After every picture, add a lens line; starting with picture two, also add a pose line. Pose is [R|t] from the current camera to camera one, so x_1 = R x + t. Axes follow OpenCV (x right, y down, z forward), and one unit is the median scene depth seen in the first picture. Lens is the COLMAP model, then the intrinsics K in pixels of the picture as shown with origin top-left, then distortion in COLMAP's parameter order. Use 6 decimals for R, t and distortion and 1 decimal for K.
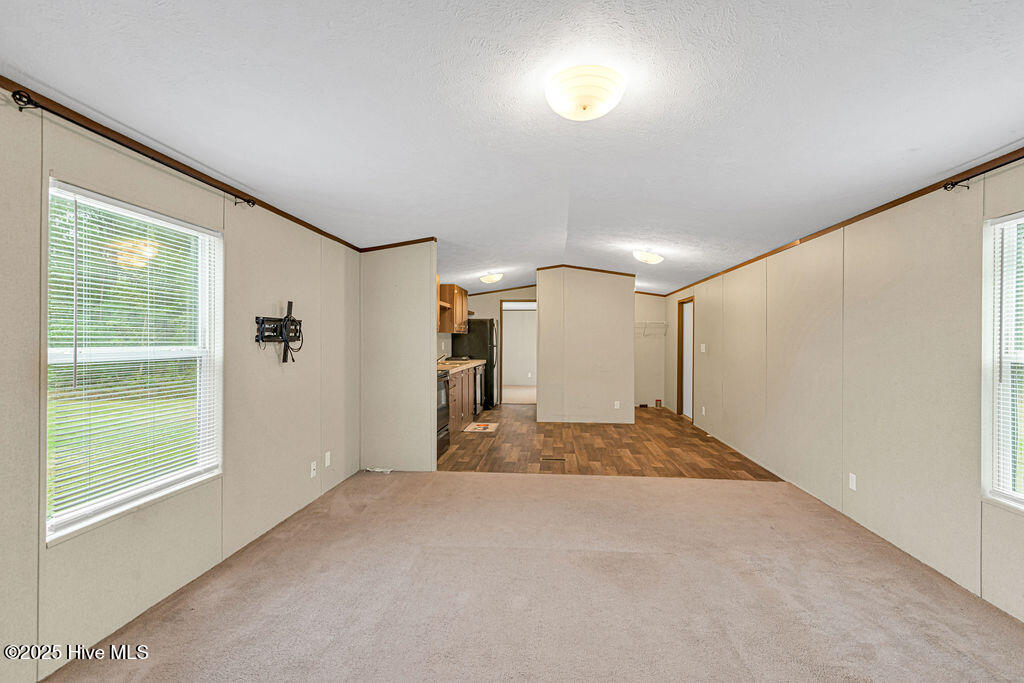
lens RADIAL K [[467.9, 0, 511.3], [0, 467.9, 338.3], [0, 0, 1]] dist [0.024708, -0.002472]
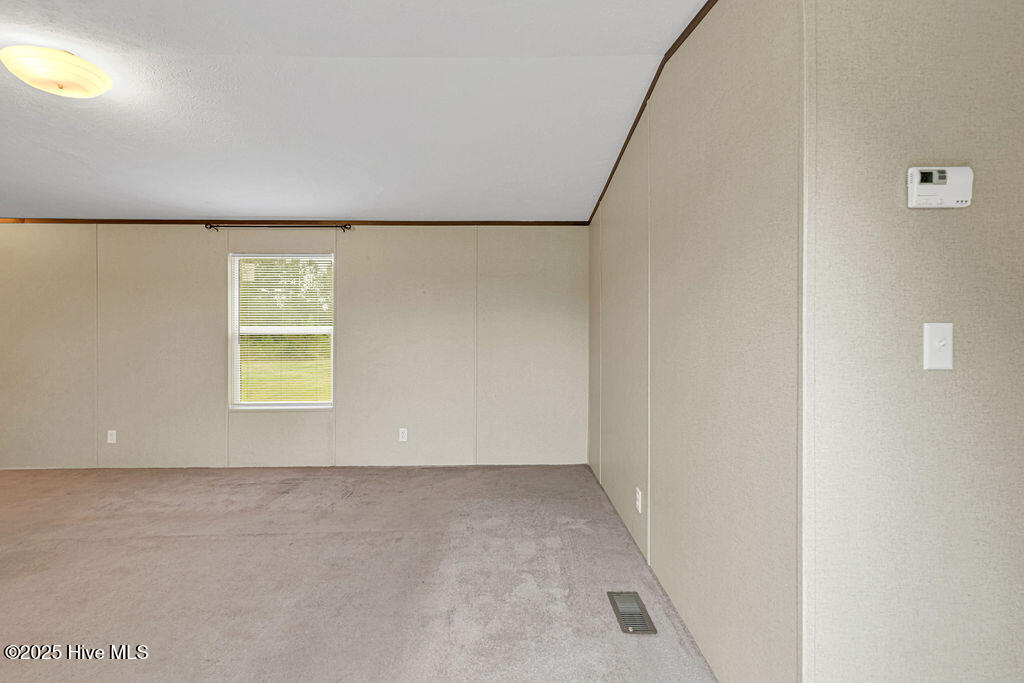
lens RADIAL K [[467.9, 0, 507.8], [0, 467.9, 331.2], [0, 0, 1]] dist [0.024708, -0.002472]
pose [[-0.070061, -0.016517, 0.997406, -0.642311], [-0.003062, 0.999862, 0.016343, 0.007843], [-0.997538, -0.001909, -0.070102, 0.077262]]
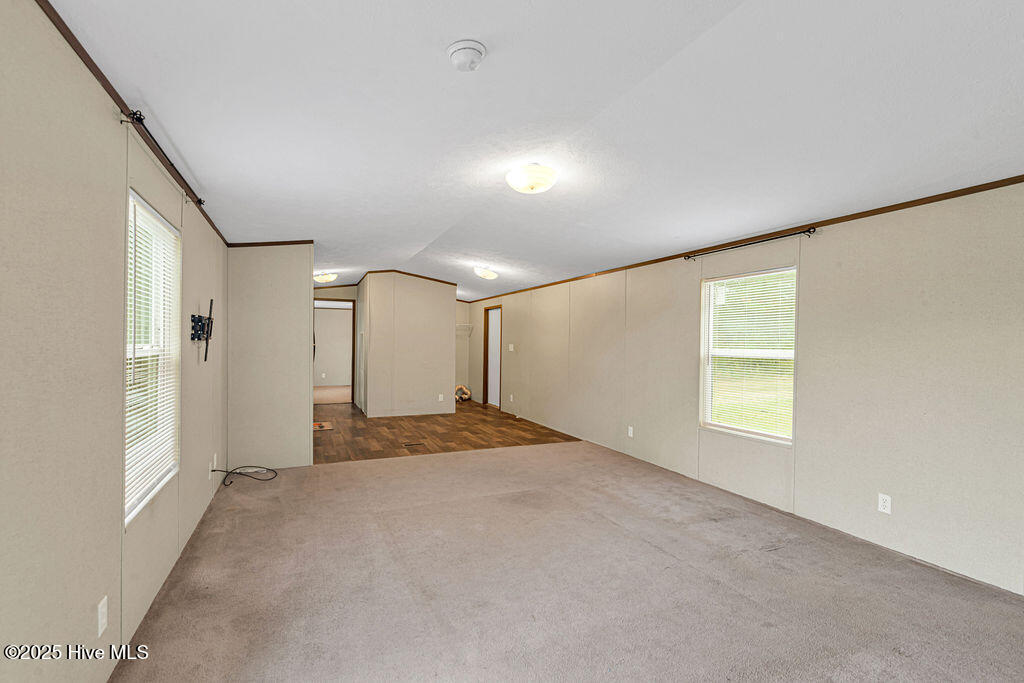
lens RADIAL K [[467.9, 0, 516.0], [0, 467.9, 340.2], [0, 0, 1]] dist [0.024708, -0.002472]
pose [[0.874163, 0.008920, 0.485550, -0.425574], [-0.010890, 0.999940, 0.001236, -0.001055], [-0.485510, -0.006369, 0.874208, -0.203431]]
